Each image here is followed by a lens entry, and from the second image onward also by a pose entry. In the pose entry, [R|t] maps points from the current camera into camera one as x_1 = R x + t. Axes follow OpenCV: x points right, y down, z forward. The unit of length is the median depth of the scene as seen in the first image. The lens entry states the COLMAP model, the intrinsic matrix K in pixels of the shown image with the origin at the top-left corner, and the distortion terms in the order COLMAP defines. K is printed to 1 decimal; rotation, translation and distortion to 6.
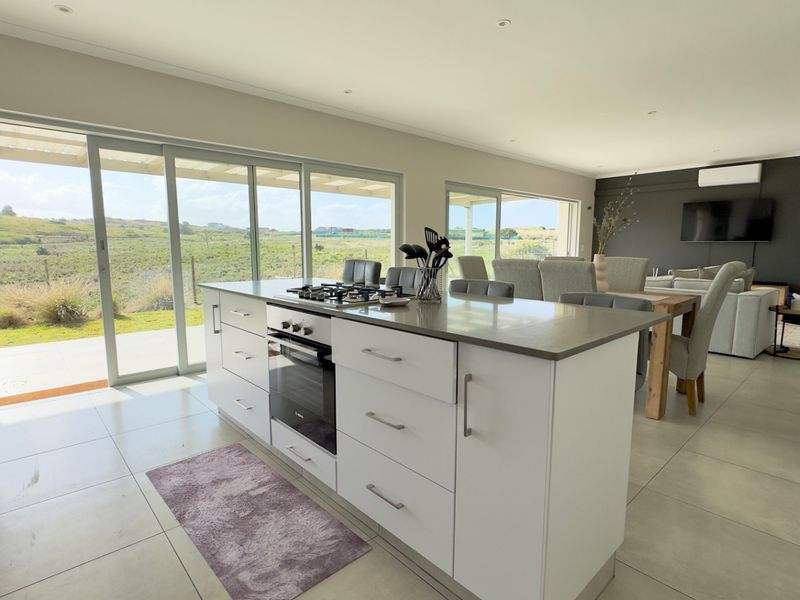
lens RADIAL K [[428.4, 0, 398.9], [0, 428.4, 301.3], [0, 0, 1]] dist [-0.003349, 0.002130]
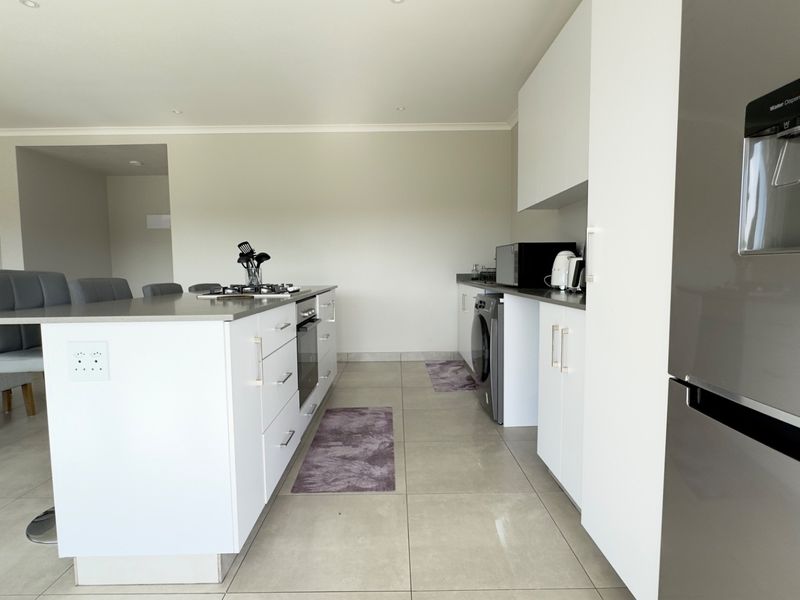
lens RADIAL K [[428.4, 0, 398.6], [0, 428.4, 303.0], [0, 0, 1]] dist [-0.003349, 0.002130]
pose [[-0.741960, -0.046313, 0.668842, -1.199260], [0.094307, 0.980483, 0.172509, -0.153122], [-0.663778, 0.191072, -0.723112, 1.588370]]
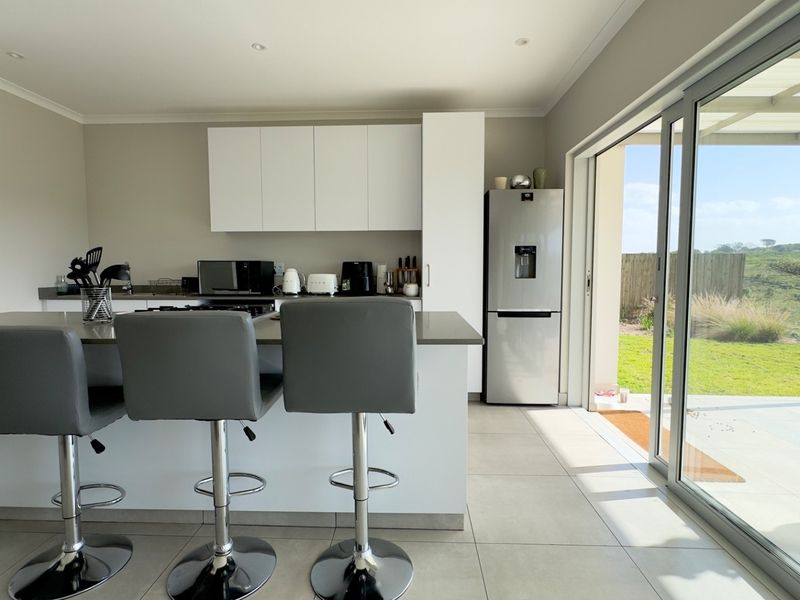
lens RADIAL K [[428.4, 0, 397.9], [0, 428.4, 299.3], [0, 0, 1]] dist [-0.003349, 0.002130]
pose [[-0.701582, 0.051526, -0.710723, 0.258188], [-0.088897, 0.983262, 0.159037, -0.242056], [0.707022, 0.174759, -0.685259, 1.936444]]
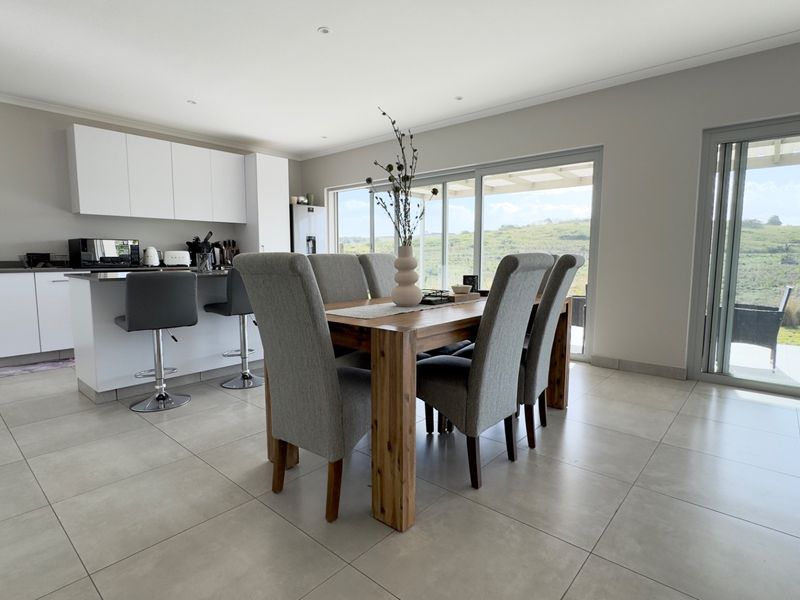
lens RADIAL K [[428.4, 0, 397.7], [0, 428.4, 299.0], [0, 0, 1]] dist [-0.003349, 0.002130]
pose [[0.105028, 0.101008, -0.989326, 1.775818], [-0.127258, 0.988015, 0.087365, -0.135649], [0.986293, 0.116724, 0.116623, 1.448987]]
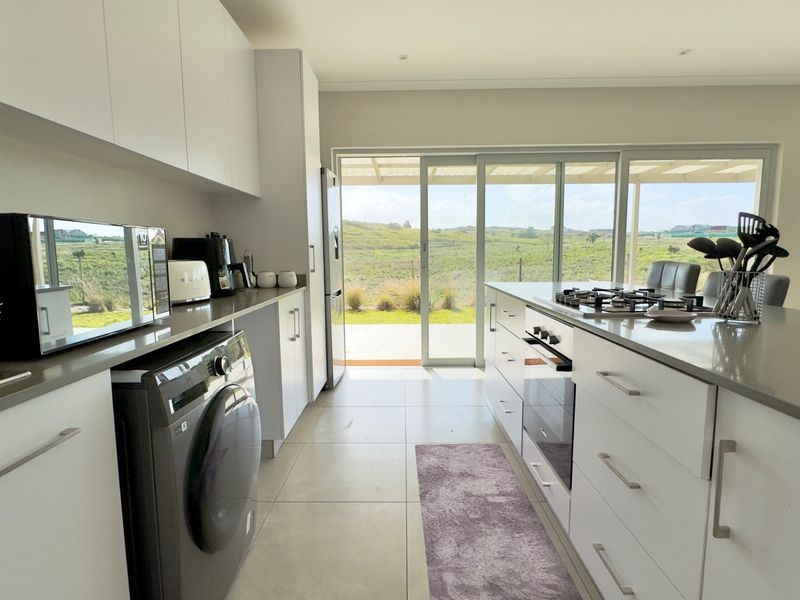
lens RADIAL K [[428.4, 0, 398.9], [0, 428.4, 301.1], [0, 0, 1]] dist [-0.003349, 0.002130]
pose [[0.730455, 0.070984, -0.679262, 0.124295], [-0.075521, 0.996880, 0.022963, -0.005090], [0.678773, 0.034525, 0.733536, 0.120612]]
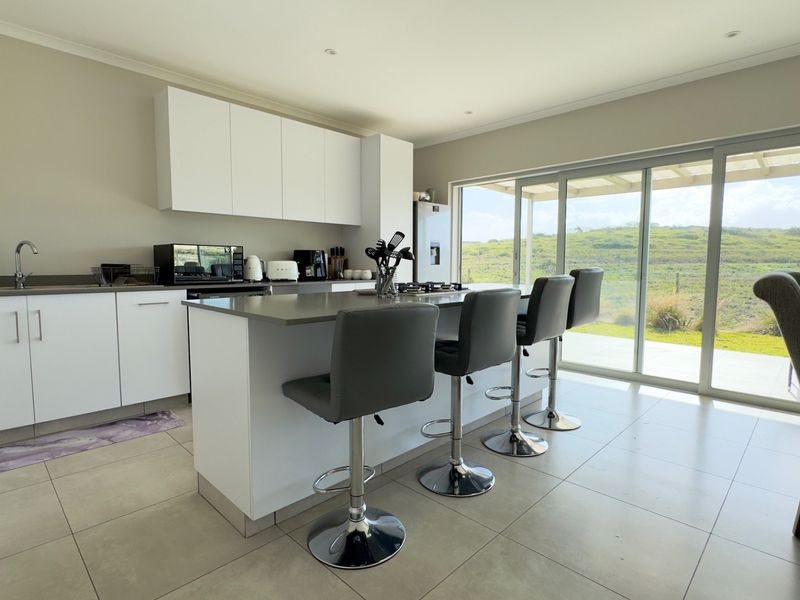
lens RADIAL K [[428.4, 0, 397.2], [0, 428.4, 298.5], [0, 0, 1]] dist [-0.003349, 0.002130]
pose [[0.050132, 0.081050, -0.995448, 1.085971], [-0.131126, 0.988608, 0.073890, -0.073804], [0.990097, 0.126824, 0.060188, 0.858879]]
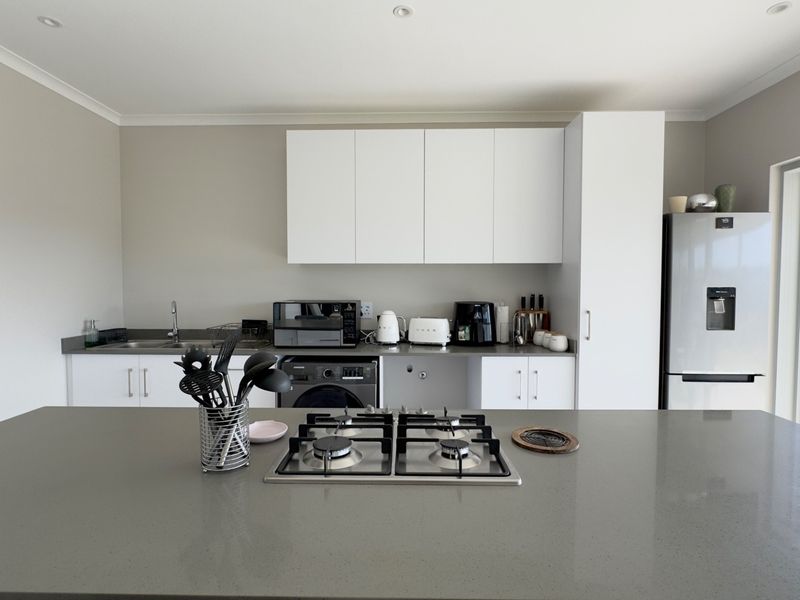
lens RADIAL K [[428.4, 0, 398.4], [0, 428.4, 299.4], [0, 0, 1]] dist [-0.003349, 0.002130]
pose [[-0.692365, 0.026589, -0.721057, 0.271625], [-0.093221, 0.987649, 0.125931, -0.259003], [0.715500, 0.154408, -0.681336, 1.329941]]
